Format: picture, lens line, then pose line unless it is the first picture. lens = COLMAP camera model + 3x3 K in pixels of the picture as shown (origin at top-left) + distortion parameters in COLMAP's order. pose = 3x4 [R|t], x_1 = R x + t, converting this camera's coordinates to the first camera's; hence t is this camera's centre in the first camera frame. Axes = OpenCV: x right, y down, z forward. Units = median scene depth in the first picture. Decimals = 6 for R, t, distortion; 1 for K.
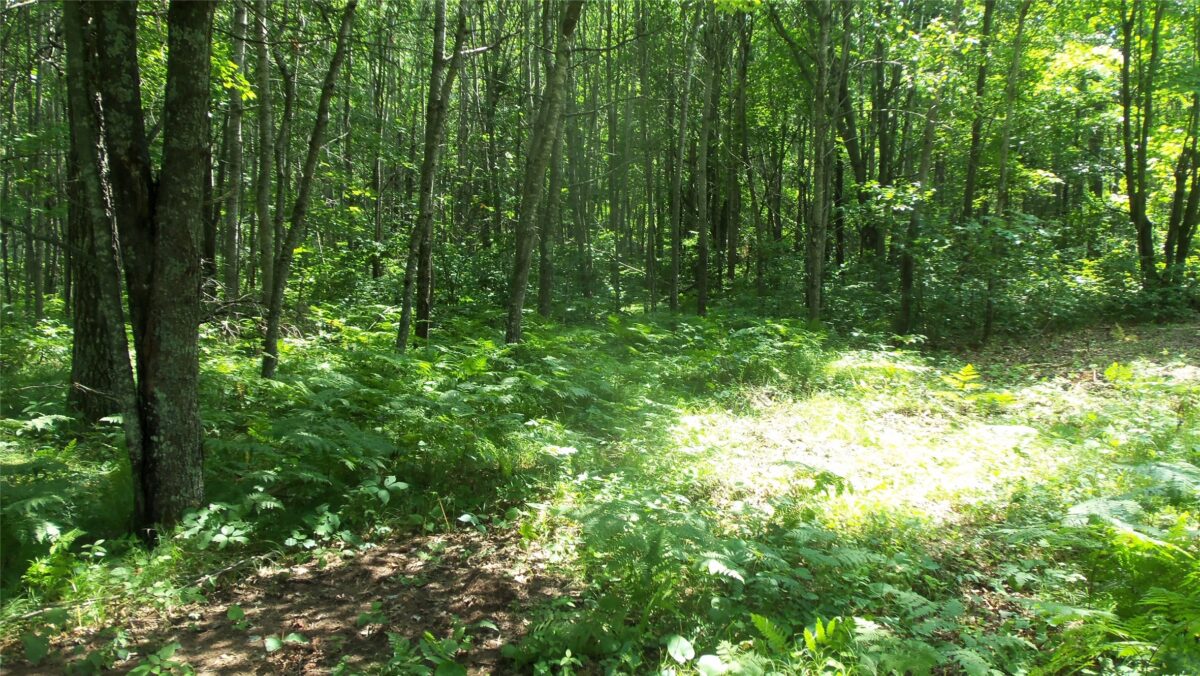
lens RADIAL K [[1019.2, 0, 600.0], [0, 1019.2, 337.7], [0, 0, 1]] dist [-0.008171, -0.007056]
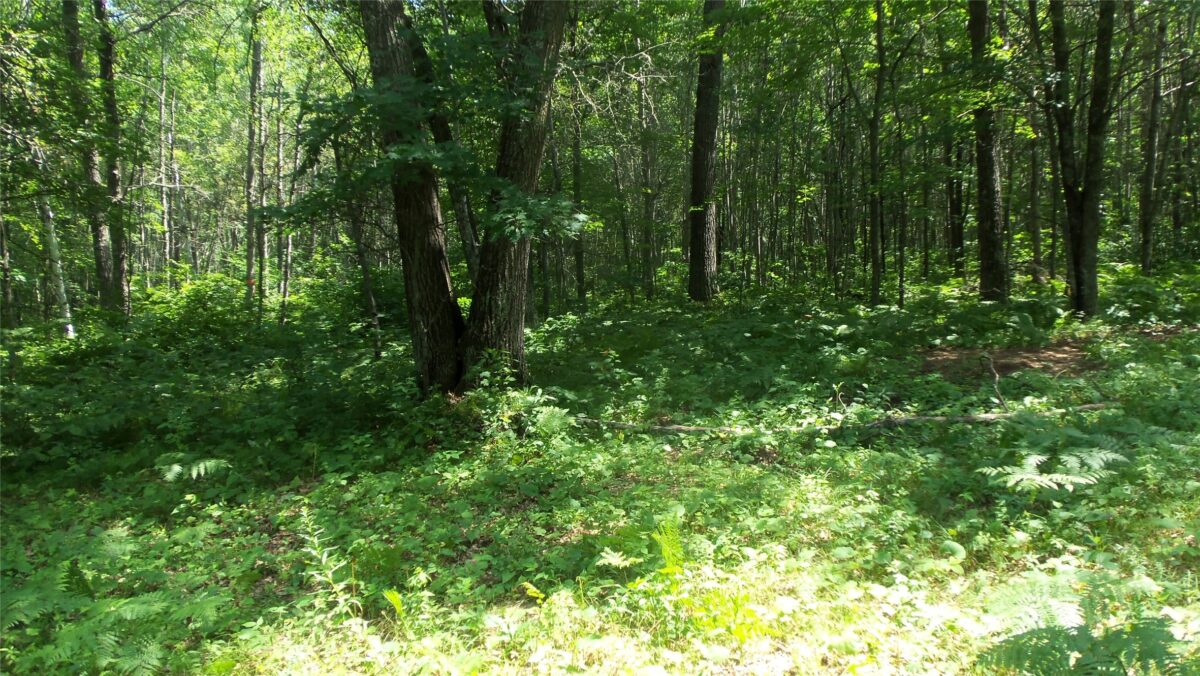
lens RADIAL K [[1019.2, 0, 599.9], [0, 1019.2, 338.0], [0, 0, 1]] dist [-0.008171, -0.007056]
pose [[0.822472, -0.000372, -0.568806, 0.051488], [-0.000386, 0.999999, -0.001212, 0.267293], [0.568806, 0.001217, 0.822471, -2.202279]]
